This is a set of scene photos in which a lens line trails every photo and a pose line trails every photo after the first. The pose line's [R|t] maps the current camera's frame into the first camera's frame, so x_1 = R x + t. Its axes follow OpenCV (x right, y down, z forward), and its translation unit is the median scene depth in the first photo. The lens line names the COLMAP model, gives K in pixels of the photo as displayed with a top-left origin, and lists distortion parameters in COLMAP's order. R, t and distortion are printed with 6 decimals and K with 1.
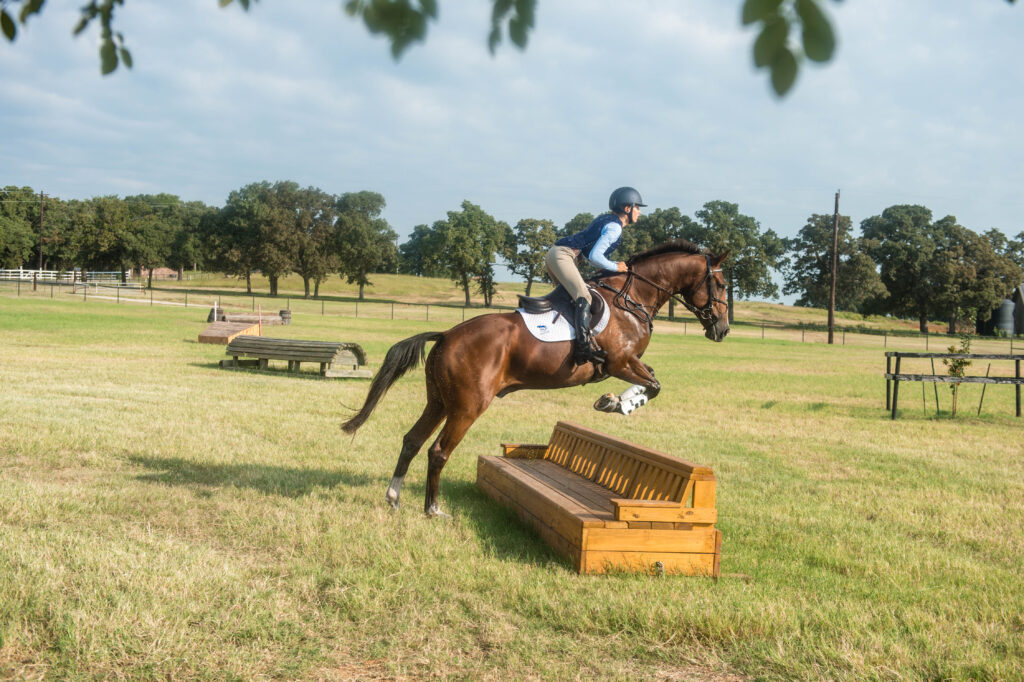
lens RADIAL K [[1294.8, 0, 514.2], [0, 1294.8, 349.9], [0, 0, 1]] dist [0.136076, 0.000000]
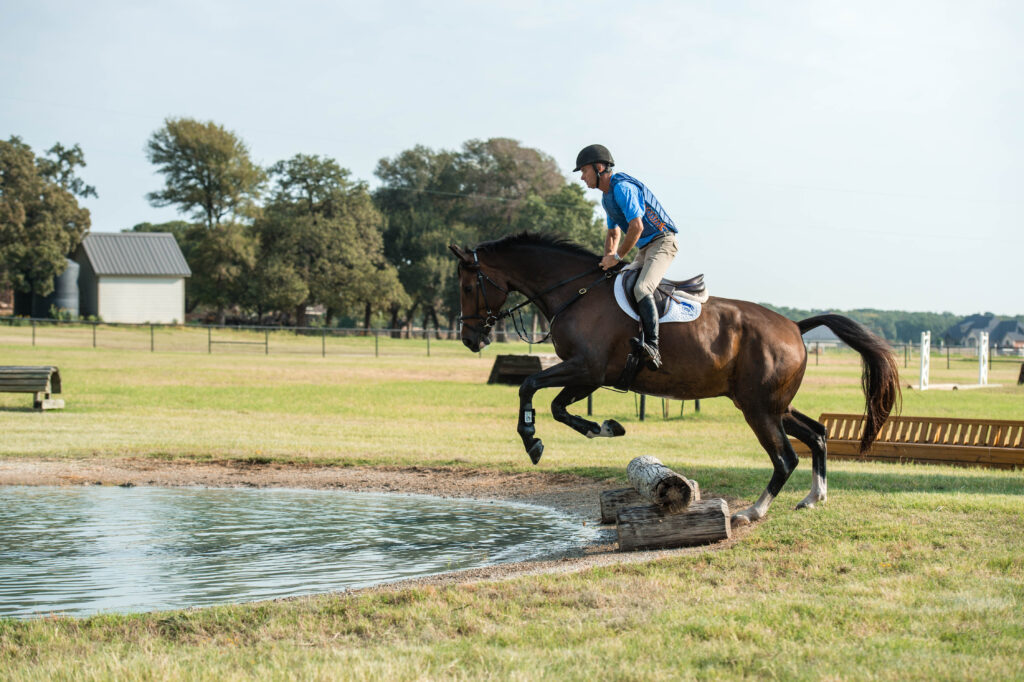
lens RADIAL K [[2685.6, 0, 495.4], [0, 2685.6, 329.6], [0, 0, 1]] dist [0.181670, 0.000000]
pose [[0.808155, -0.026386, 0.588379, -0.193139], [0.029135, 0.999564, 0.004809, -0.006166], [-0.588249, 0.013256, 0.808571, -0.109495]]
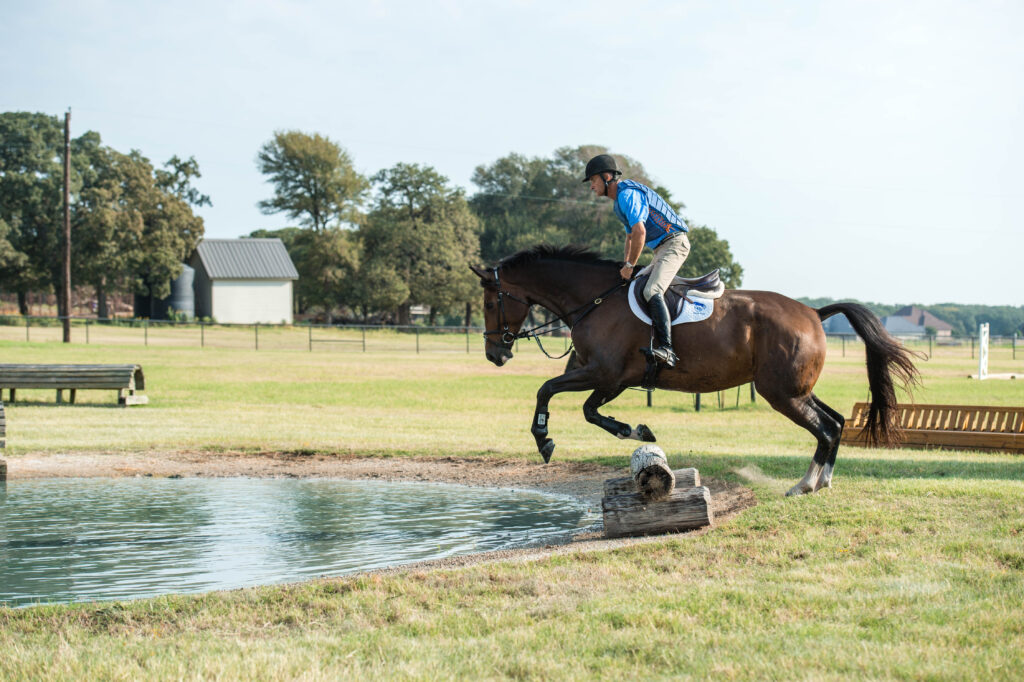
lens RADIAL K [[2524.2, 0, 487.7], [0, 2524.2, 355.4], [0, 0, 1]] dist [0.134161, 0.000000]
pose [[0.832694, -0.040846, 0.552225, -0.185140], [0.039370, 0.999119, 0.014535, -0.005752], [-0.552333, 0.009638, 0.833568, -0.109352]]
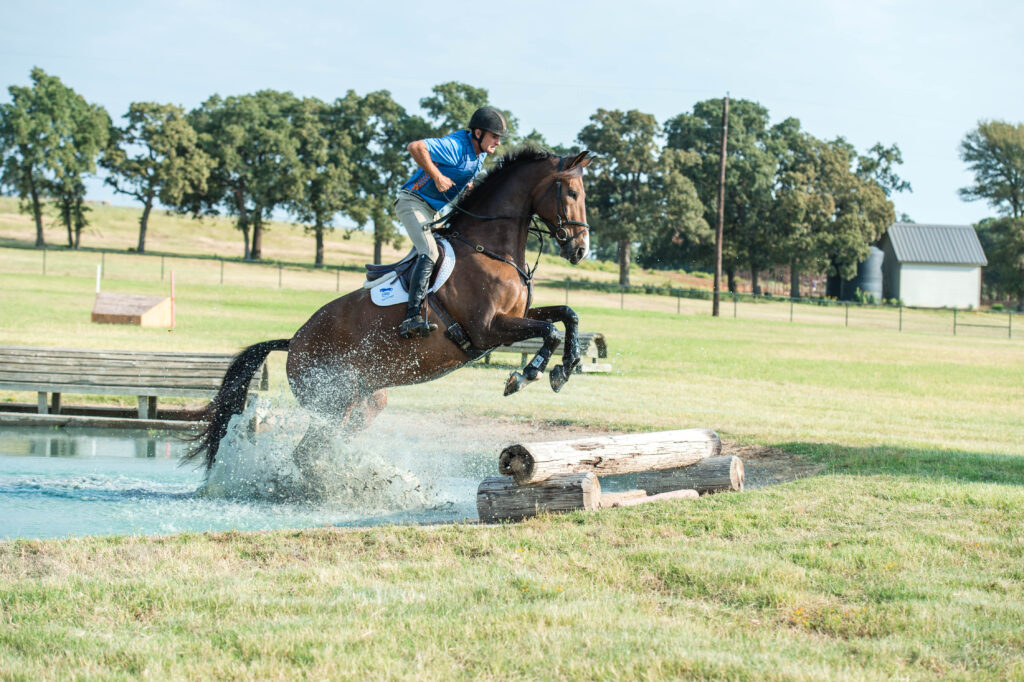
lens RADIAL K [[2394.4, 0, 510.6], [0, 2394.4, 330.6], [0, 0, 1]] dist [0.053666, 0.000000]
pose [[0.961468, 0.000397, 0.274918, -0.134898], [-0.002423, 0.999972, 0.007031, -0.003947], [-0.274908, -0.007427, 0.961442, -0.113427]]
